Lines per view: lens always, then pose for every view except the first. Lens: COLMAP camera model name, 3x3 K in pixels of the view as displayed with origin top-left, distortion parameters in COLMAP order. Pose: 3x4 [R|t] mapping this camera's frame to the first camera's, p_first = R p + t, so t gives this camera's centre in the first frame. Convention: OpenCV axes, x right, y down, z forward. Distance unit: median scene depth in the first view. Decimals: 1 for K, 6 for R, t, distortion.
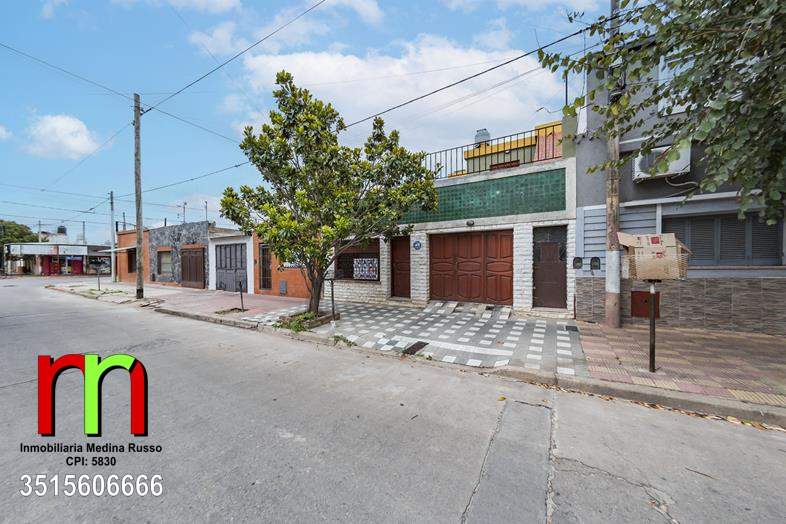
lens RADIAL K [[271.8, 0, 393.0], [0, 271.8, 251.5], [0, 0, 1]] dist [-0.013688, -0.000040]
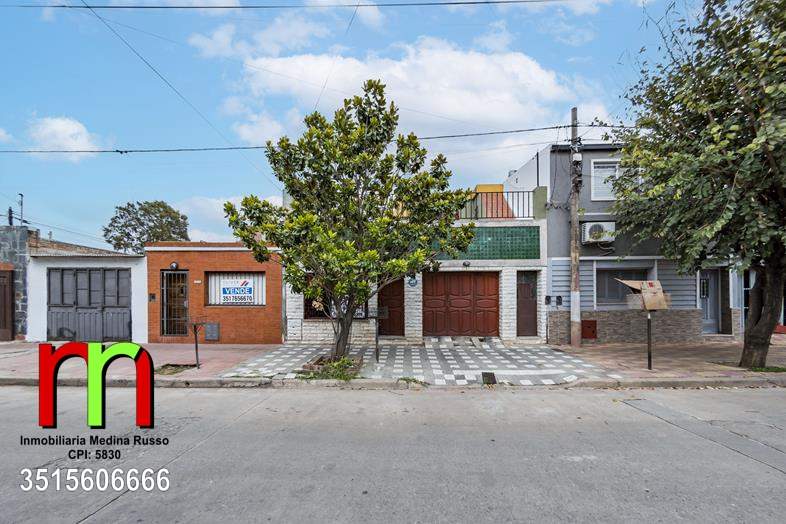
lens RADIAL K [[289.3, 0, 390.7], [0, 289.3, 283.2], [0, 0, 1]] dist [-0.013936, -0.000129]
pose [[0.876096, 0.035646, 0.480817, -0.643084], [-0.025593, 0.999295, -0.027451, 0.017352], [-0.481456, 0.011745, 0.876391, 0.144980]]
